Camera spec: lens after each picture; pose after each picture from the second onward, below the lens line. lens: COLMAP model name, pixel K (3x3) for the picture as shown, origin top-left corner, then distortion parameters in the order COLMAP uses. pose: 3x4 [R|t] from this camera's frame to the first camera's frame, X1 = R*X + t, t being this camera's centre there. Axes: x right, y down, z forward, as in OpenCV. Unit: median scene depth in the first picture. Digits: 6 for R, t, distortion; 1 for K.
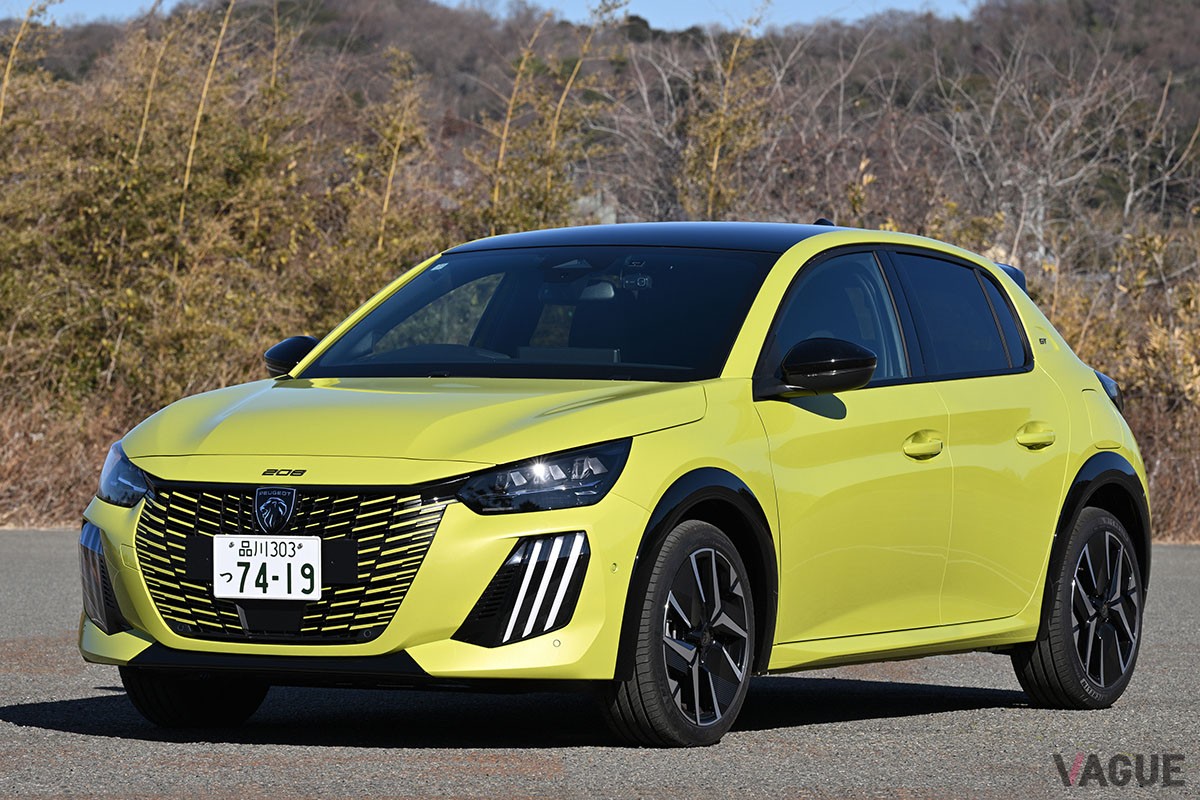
lens RADIAL K [[5456.1, 0, 600.0], [0, 5456.1, 400.0], [0, 0, 1]] dist [0.173024, -2.592870]
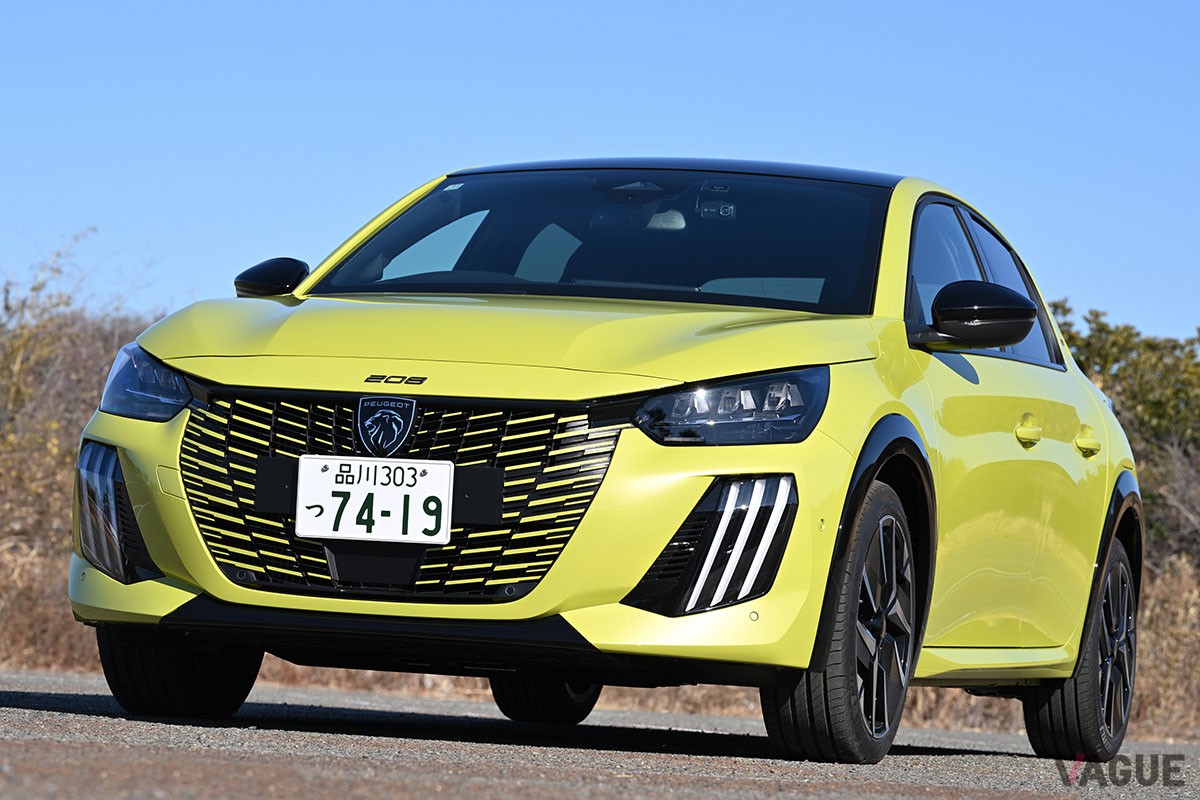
lens RADIAL K [[4147.1, 0, 600.0], [0, 4147.1, 400.0], [0, 0, 1]] dist [0.129756, 1.346084]
pose [[0.980663, 0.063198, 0.185219, -0.138434], [-0.053930, 0.997047, -0.054661, 0.046803], [-0.188127, 0.043615, 0.981176, 0.421695]]
